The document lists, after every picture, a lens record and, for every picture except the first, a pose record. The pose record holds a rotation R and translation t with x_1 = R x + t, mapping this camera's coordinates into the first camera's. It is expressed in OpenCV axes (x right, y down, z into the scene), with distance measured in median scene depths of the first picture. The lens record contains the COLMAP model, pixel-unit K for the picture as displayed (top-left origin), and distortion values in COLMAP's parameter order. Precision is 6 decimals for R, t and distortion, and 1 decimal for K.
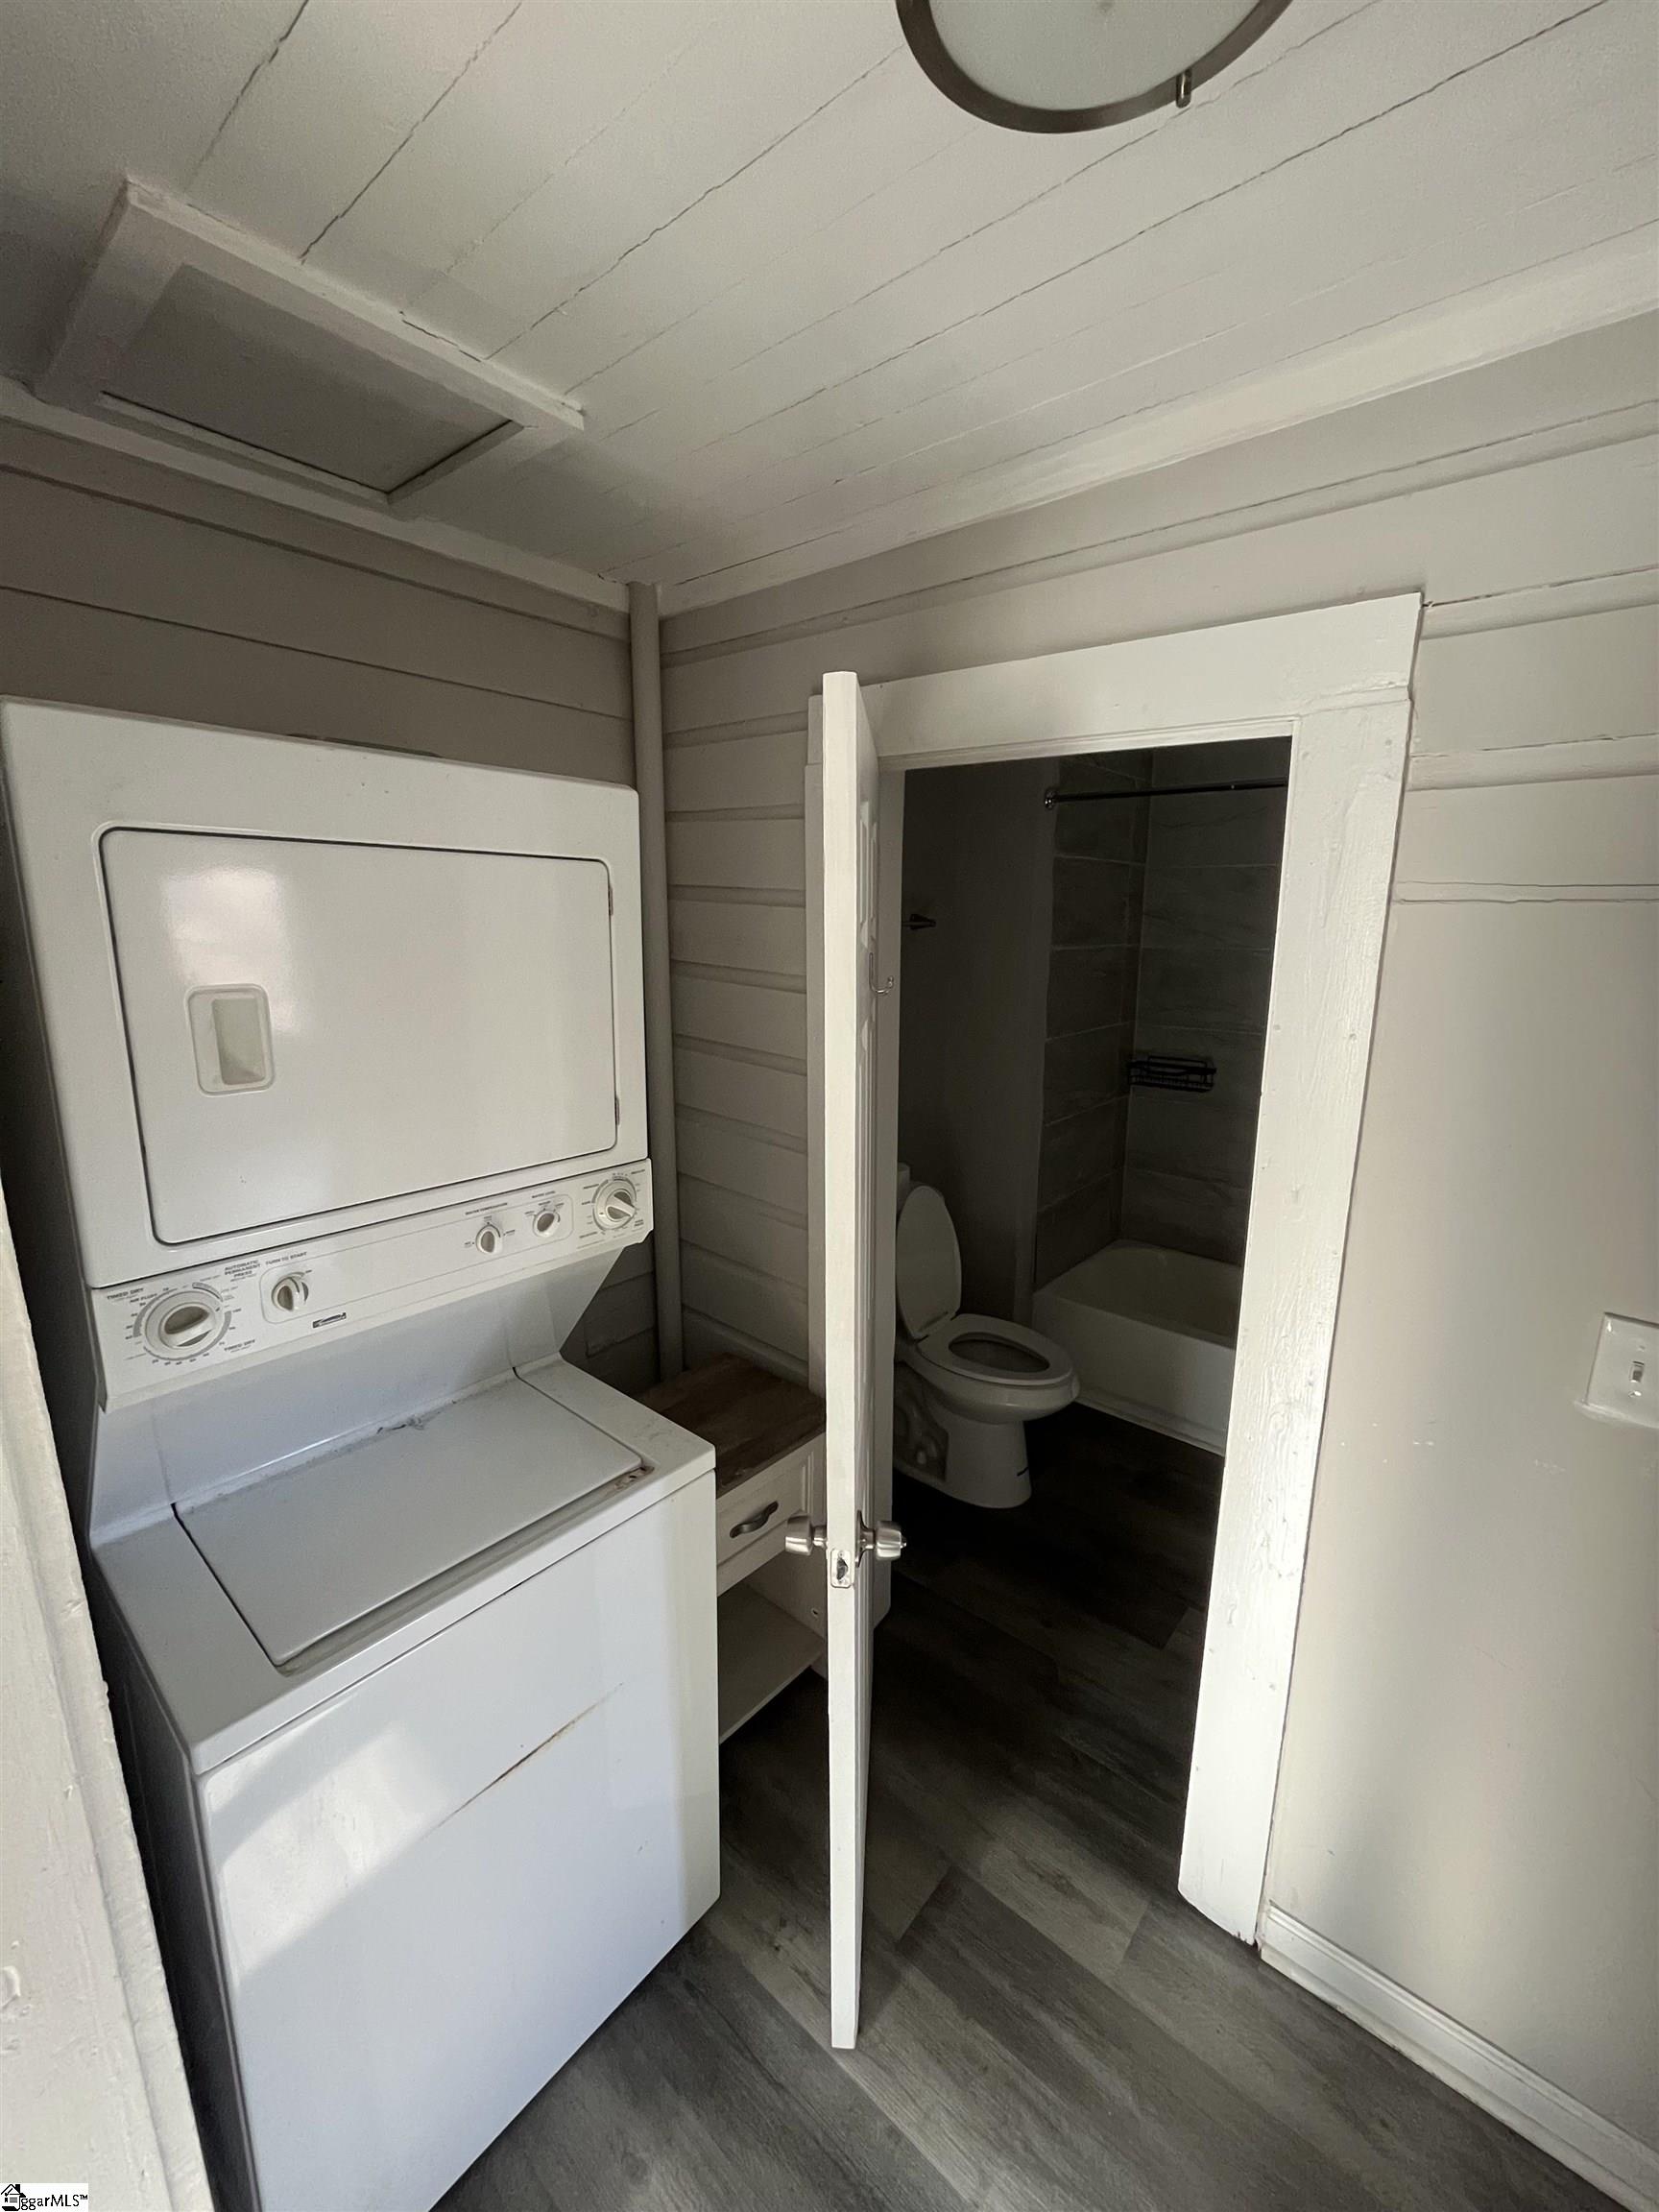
lens RADIAL K [[898.5, 0, 831.9], [0, 898.5, 1100.9], [0, 0, 1]] dist [0.003488, -0.001242]
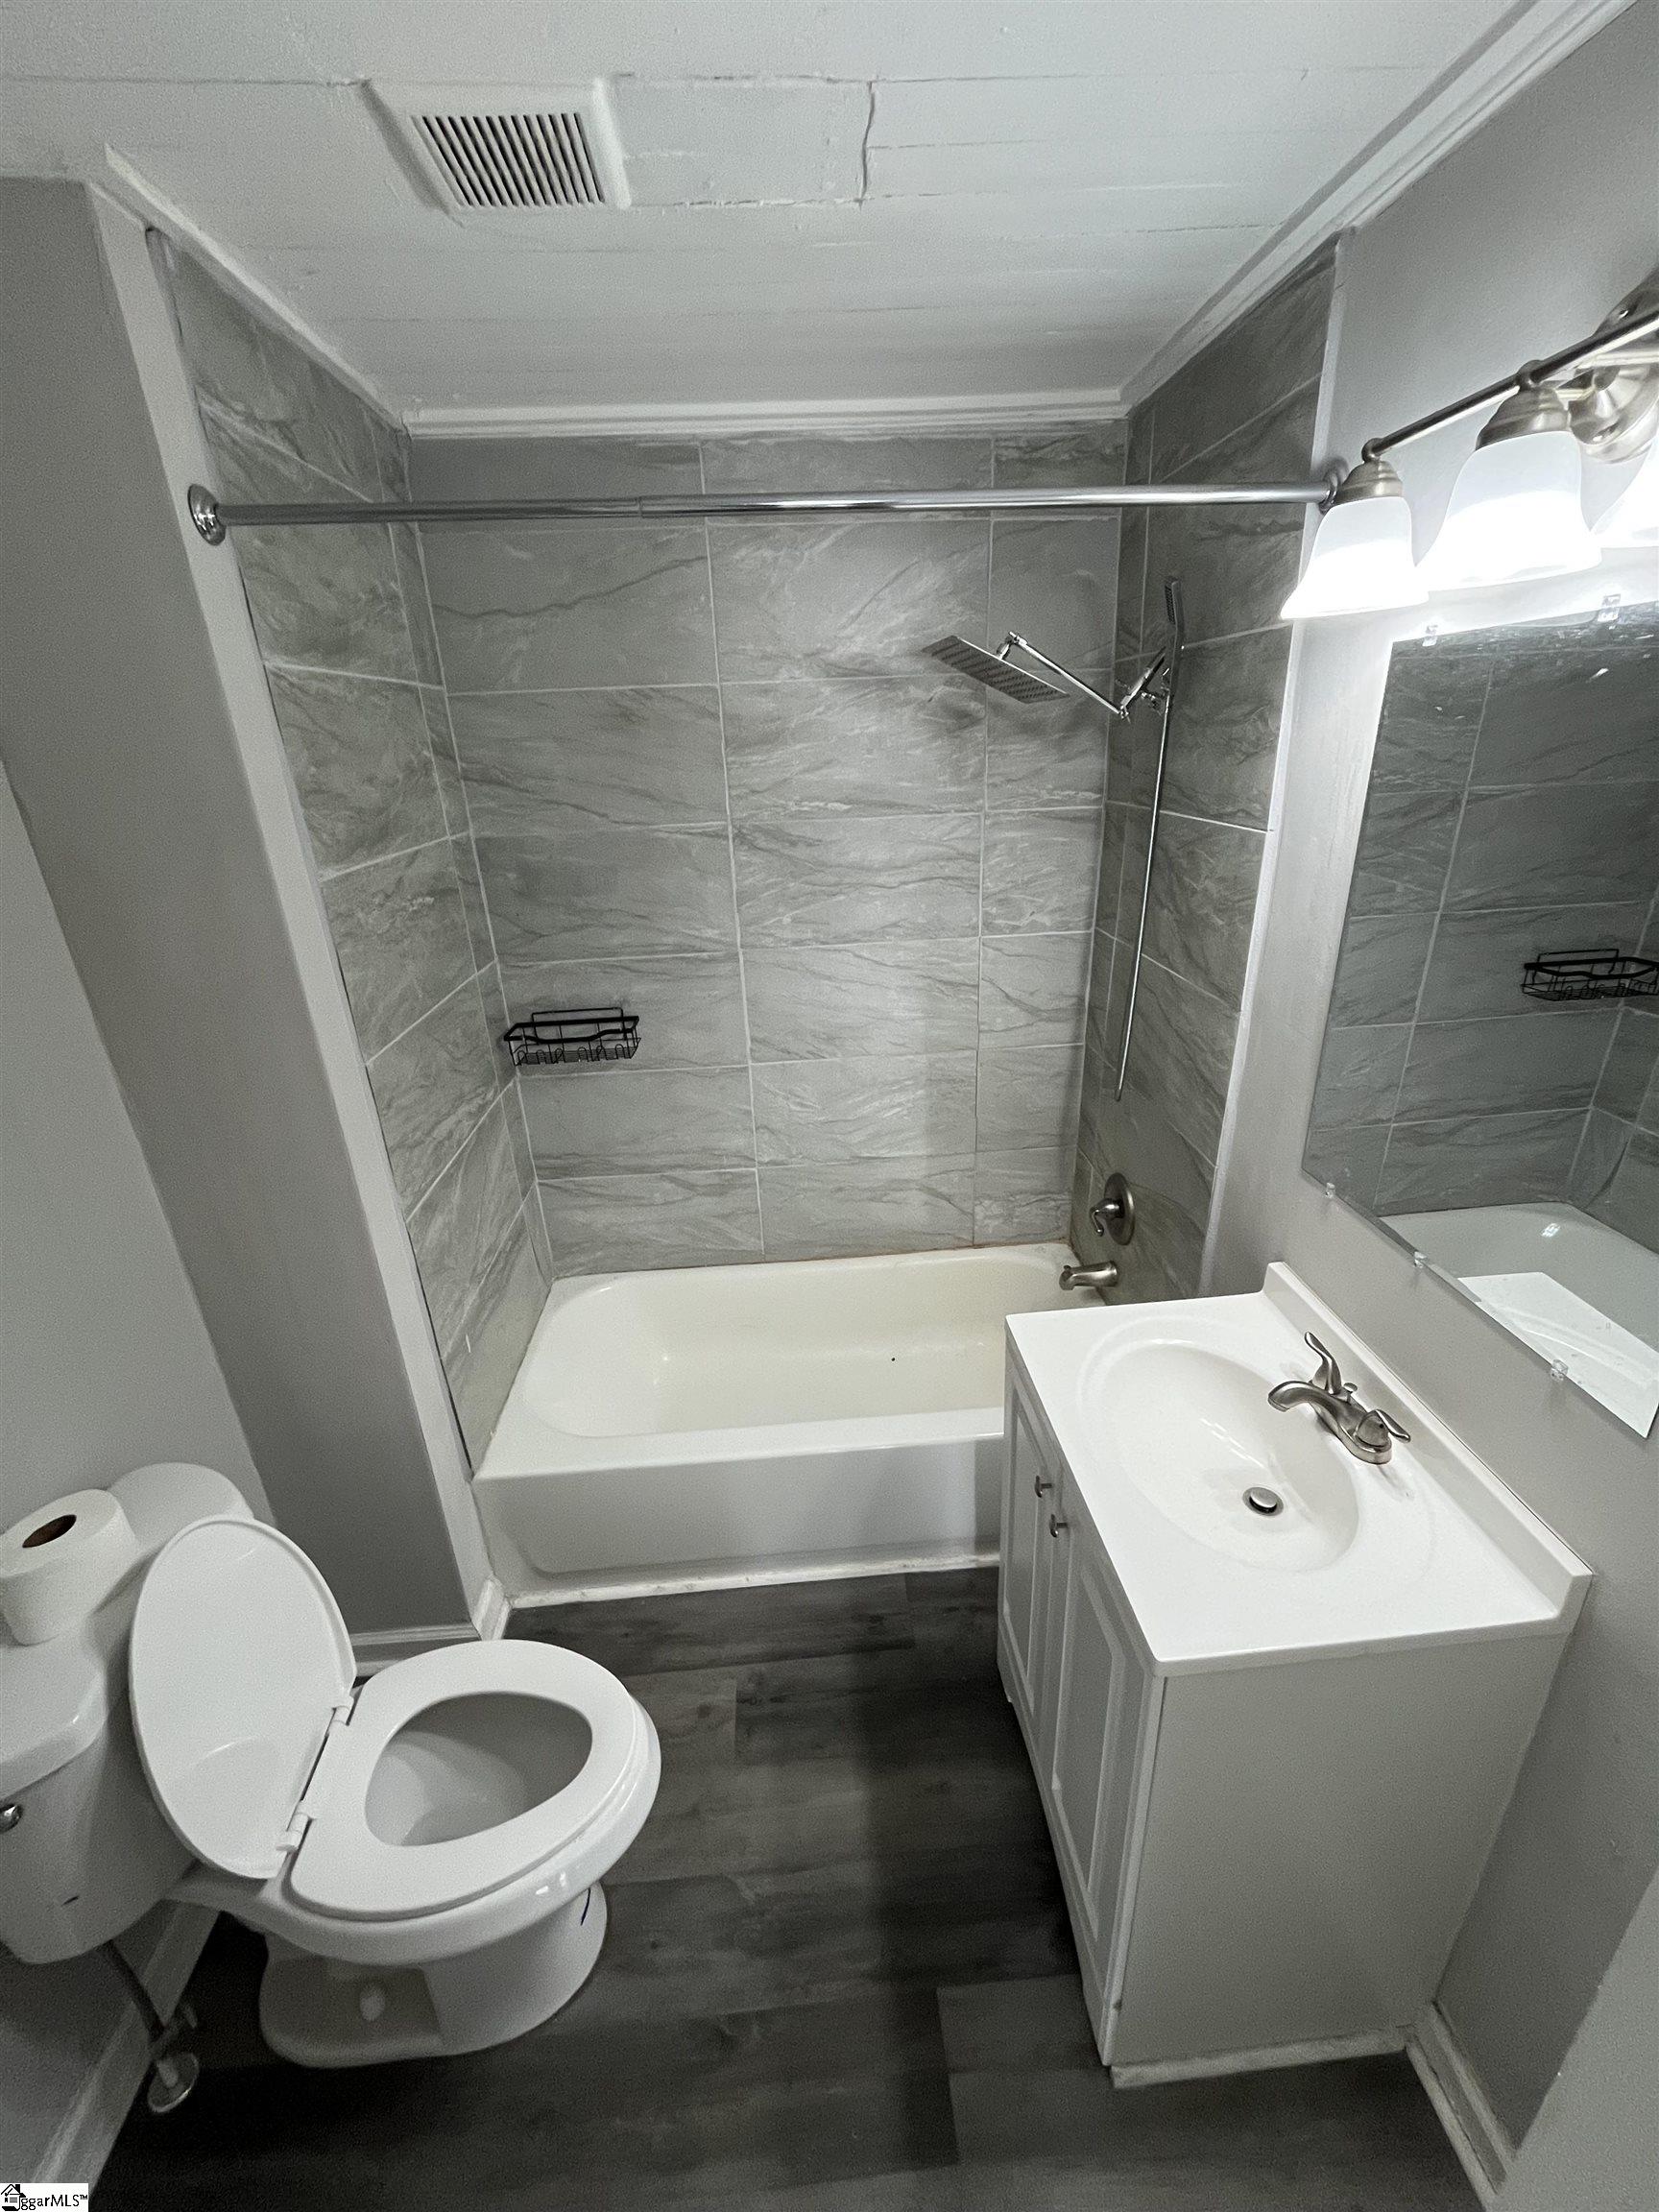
lens RADIAL K [[898.5, 0, 832.1], [0, 898.5, 1093.9], [0, 0, 1]] dist [0.003488, -0.001242]
pose [[0.712188, -0.291414, 0.638644, 0.091921], [0.185939, 0.955579, 0.228681, -0.106504], [-0.676916, -0.044115, 0.734737, 0.422212]]
